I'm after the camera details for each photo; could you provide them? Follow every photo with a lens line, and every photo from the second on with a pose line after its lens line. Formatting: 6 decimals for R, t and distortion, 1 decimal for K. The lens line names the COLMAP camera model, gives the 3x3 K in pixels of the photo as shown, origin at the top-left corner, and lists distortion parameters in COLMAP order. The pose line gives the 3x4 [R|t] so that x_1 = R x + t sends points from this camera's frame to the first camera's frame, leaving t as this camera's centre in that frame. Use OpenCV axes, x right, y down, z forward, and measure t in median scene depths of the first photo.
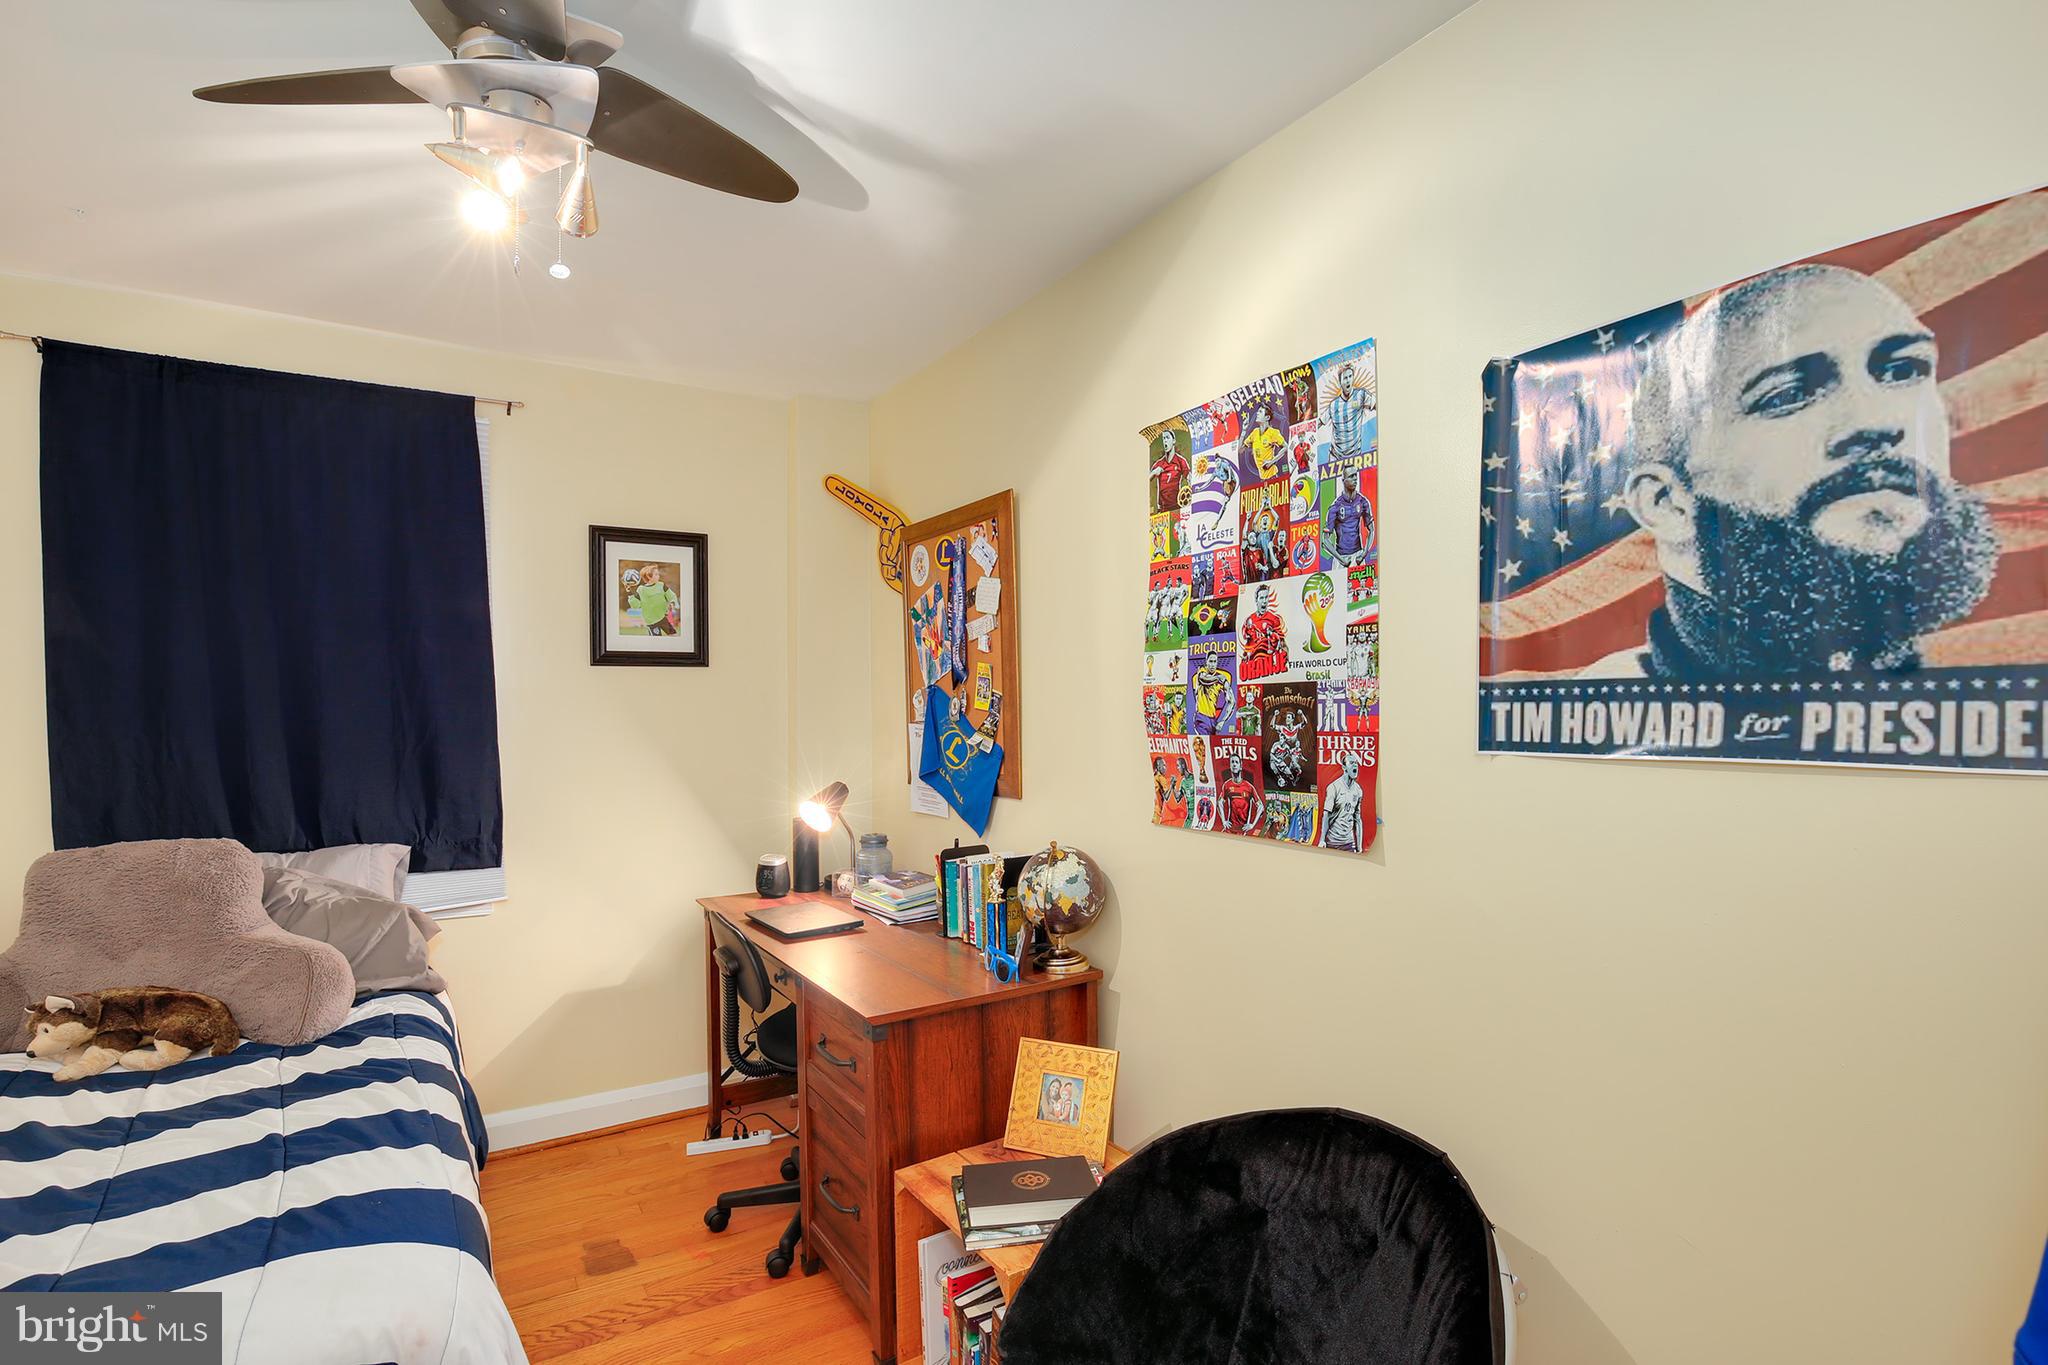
lens RADIAL K [[989.5, 0, 1035.0], [0, 989.5, 706.0], [0, 0, 1]] dist [-0.036504, 0.010298]
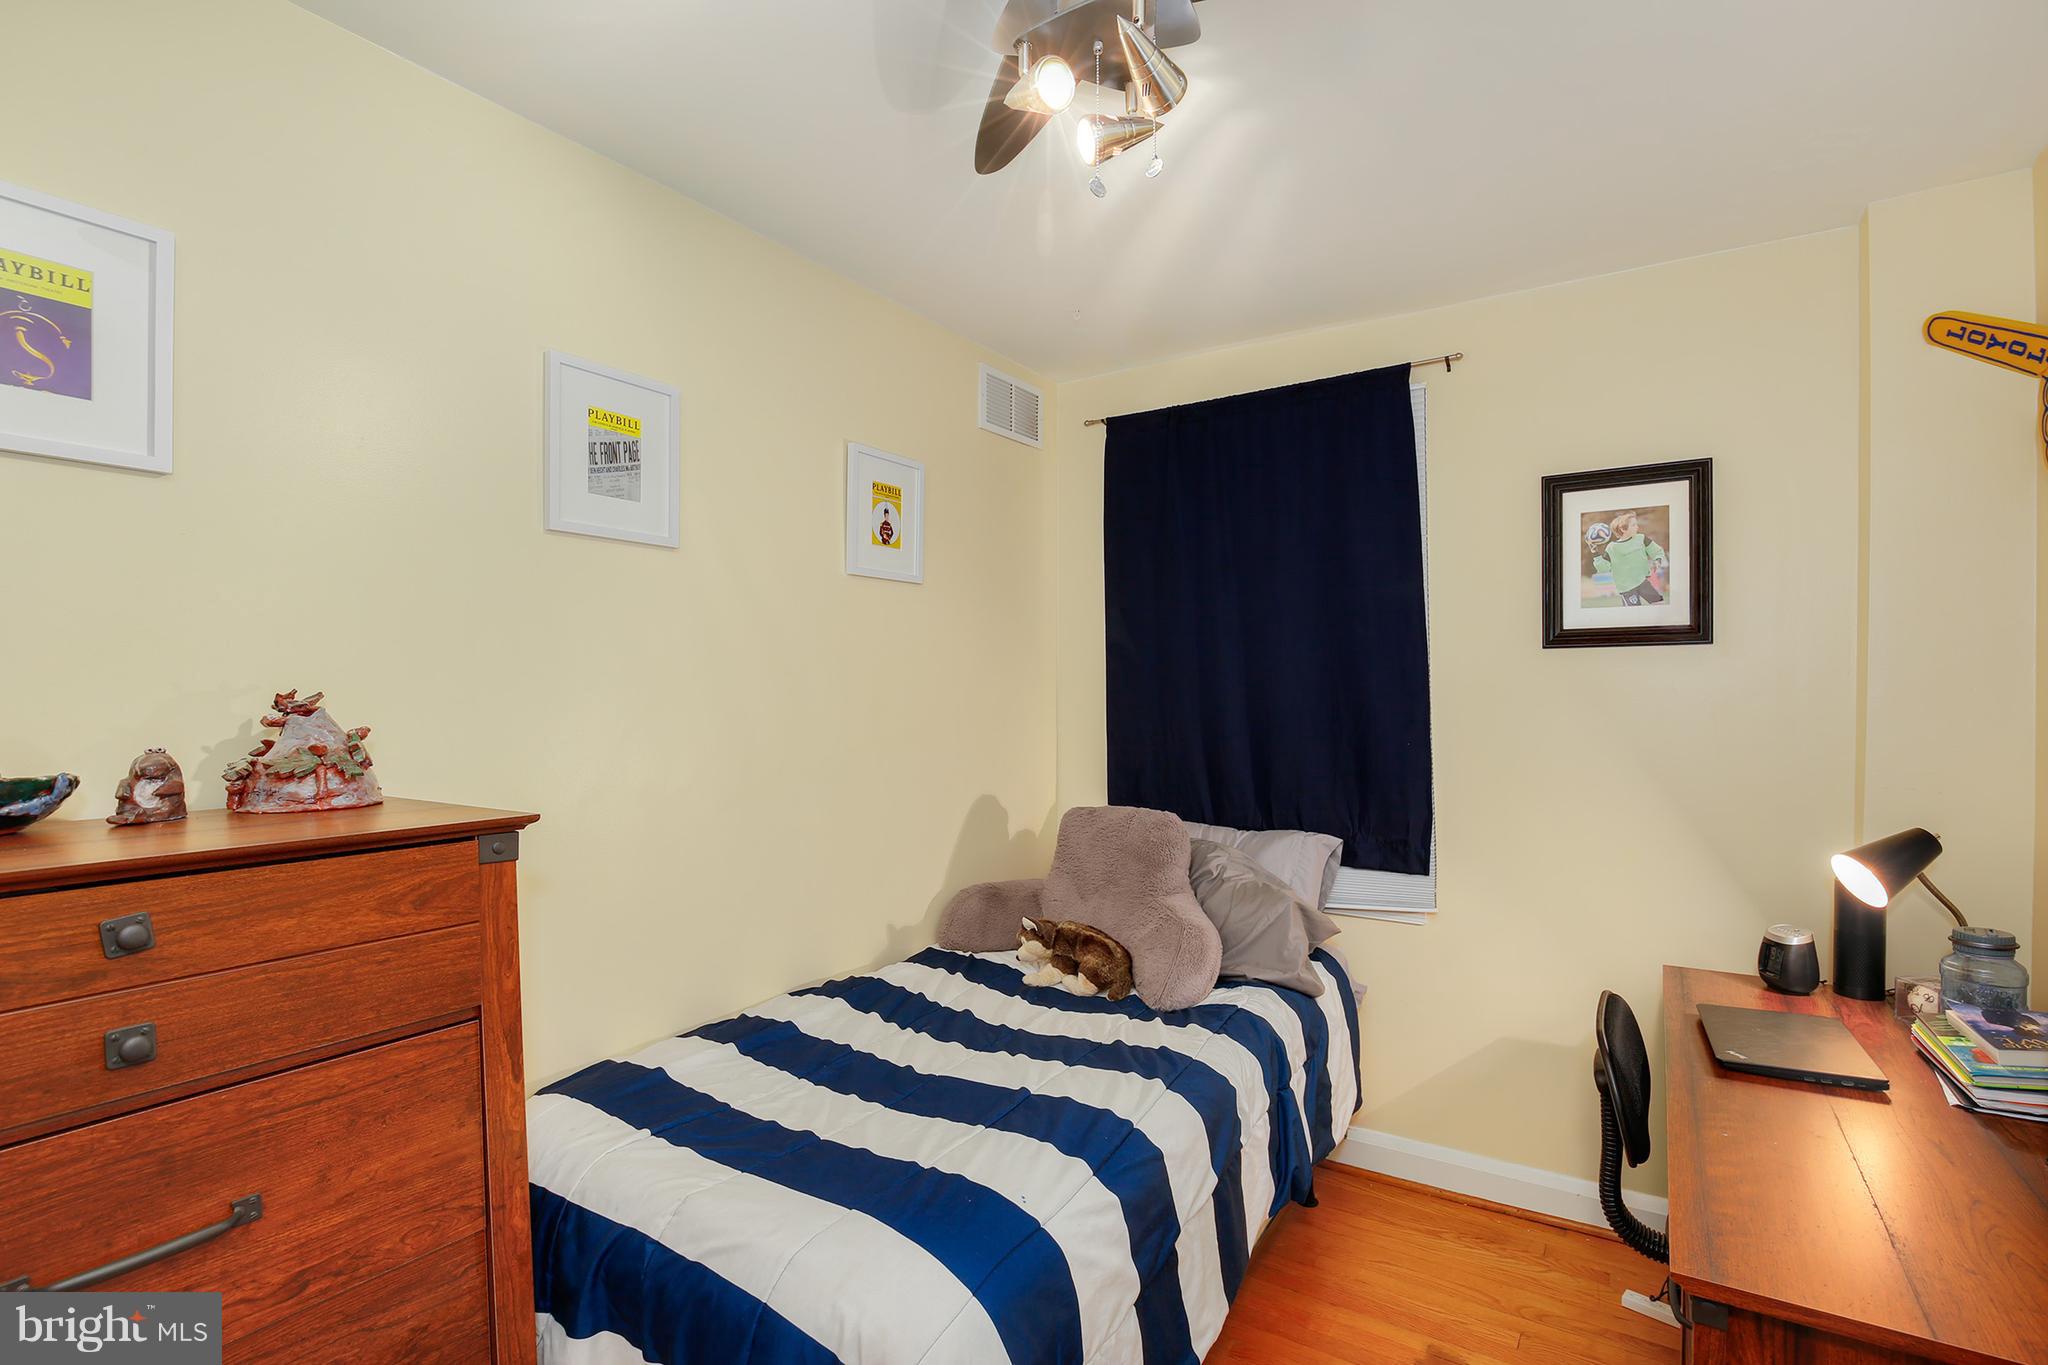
lens RADIAL K [[949.8, 0, 1022.2], [0, 949.8, 706.6], [0, 0, 1]] dist [-0.034347, 0.005731]
pose [[0.395914, 0.014891, -0.918167, 0.129459], [-0.002063, 0.999880, 0.015326, -0.005182], [0.918285, -0.004174, 0.395897, 0.390485]]
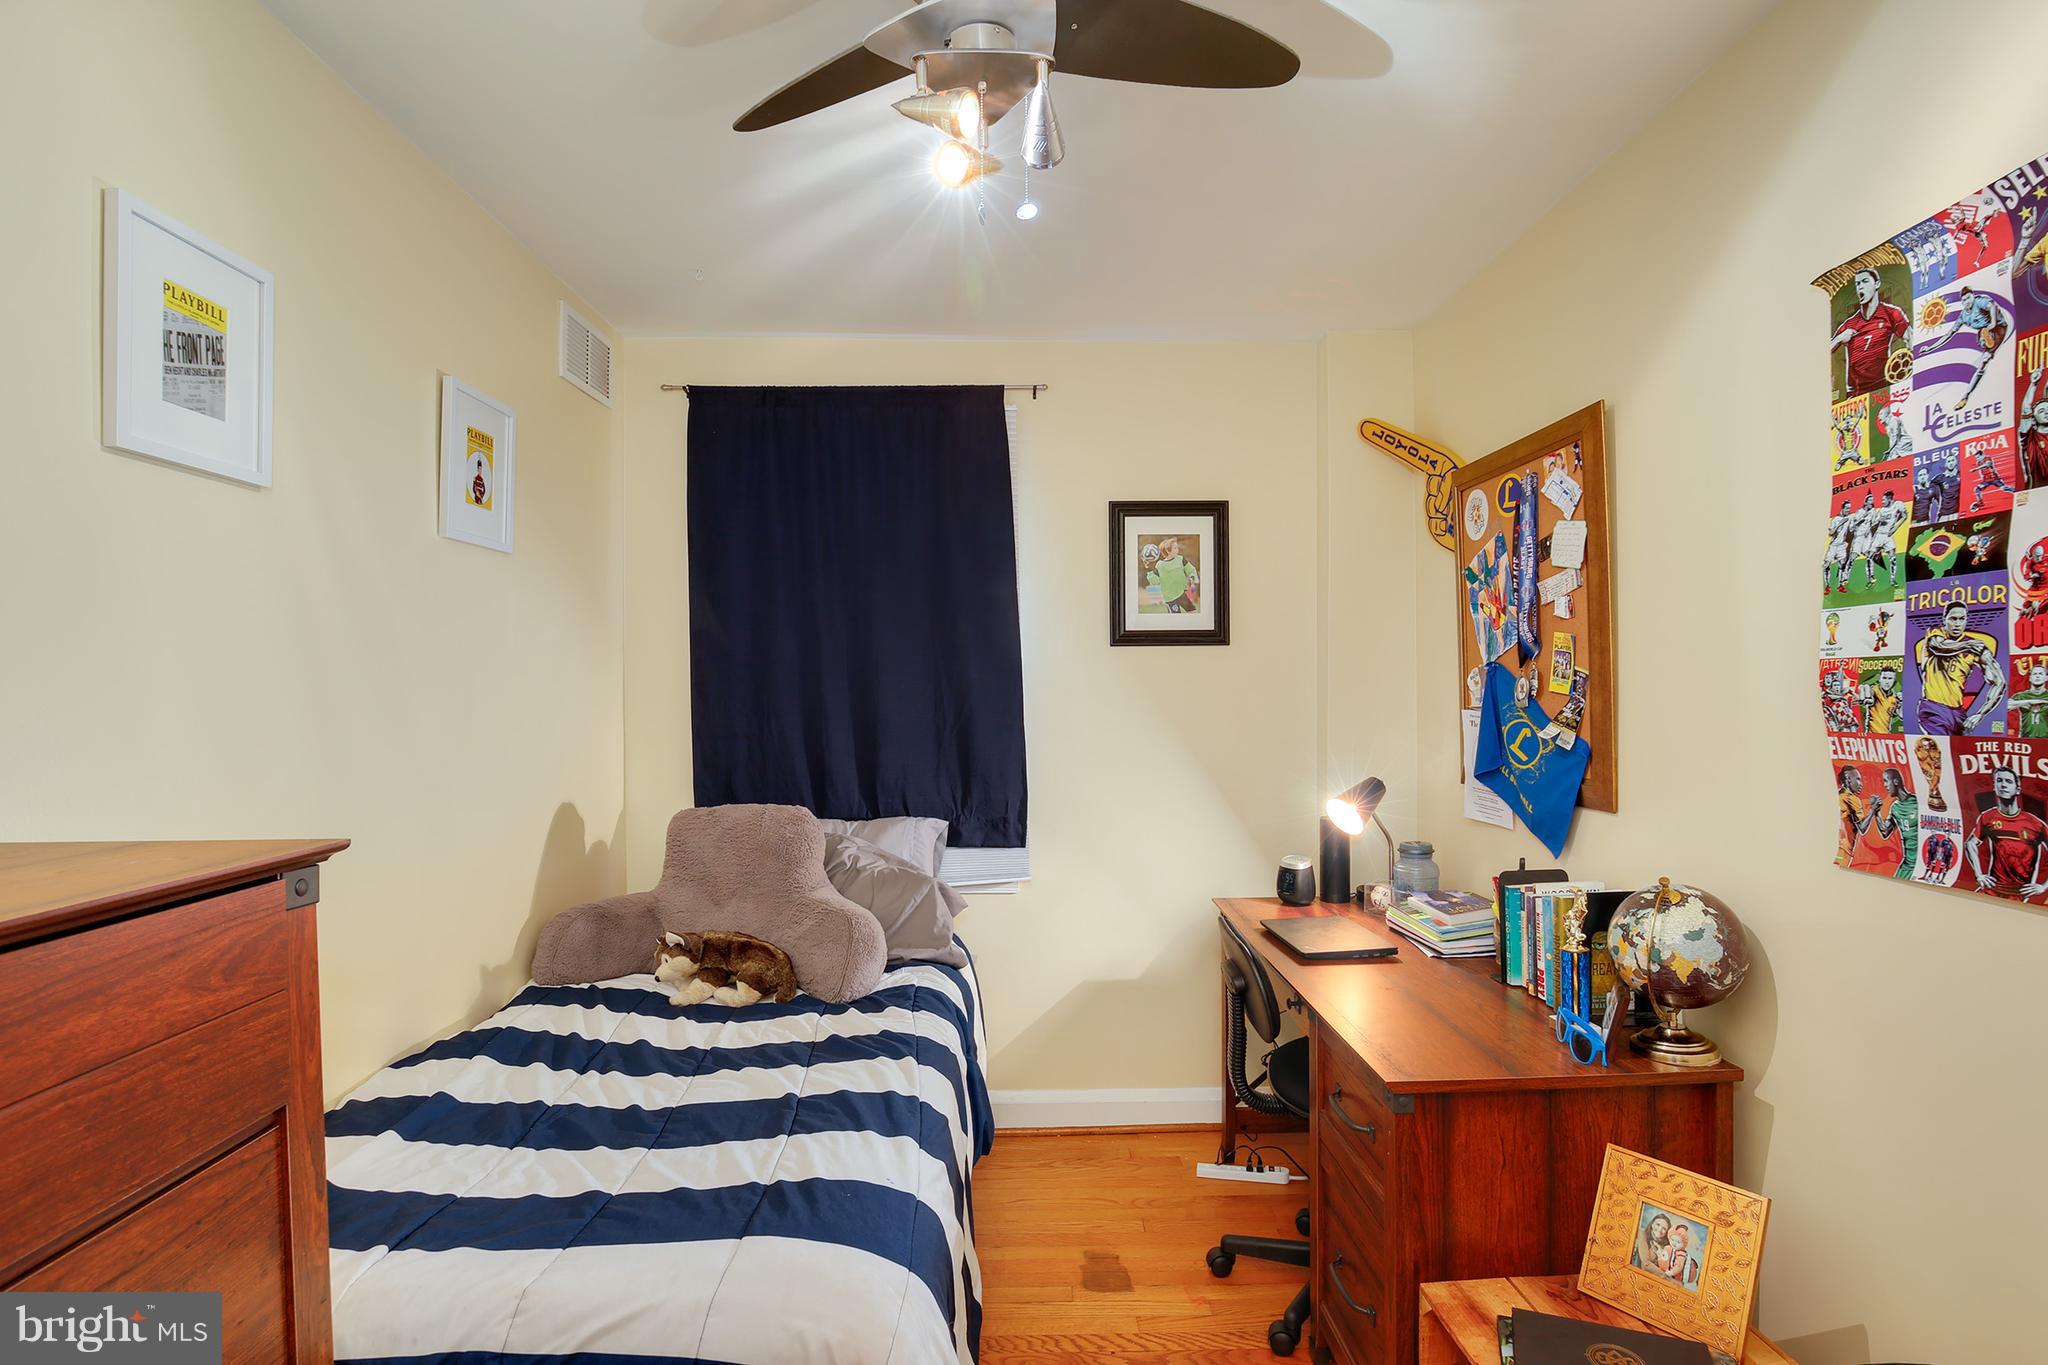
lens RADIAL K [[1022.1, 0, 1027.0], [0, 1022.1, 692.9], [0, 0, 1]] dist [-0.033893, 0.008847]
pose [[0.851527, 0.003342, -0.524300, 0.008198], [-0.000385, 0.999983, 0.005750, -0.001148], [0.524311, -0.004694, 0.851514, 0.132404]]
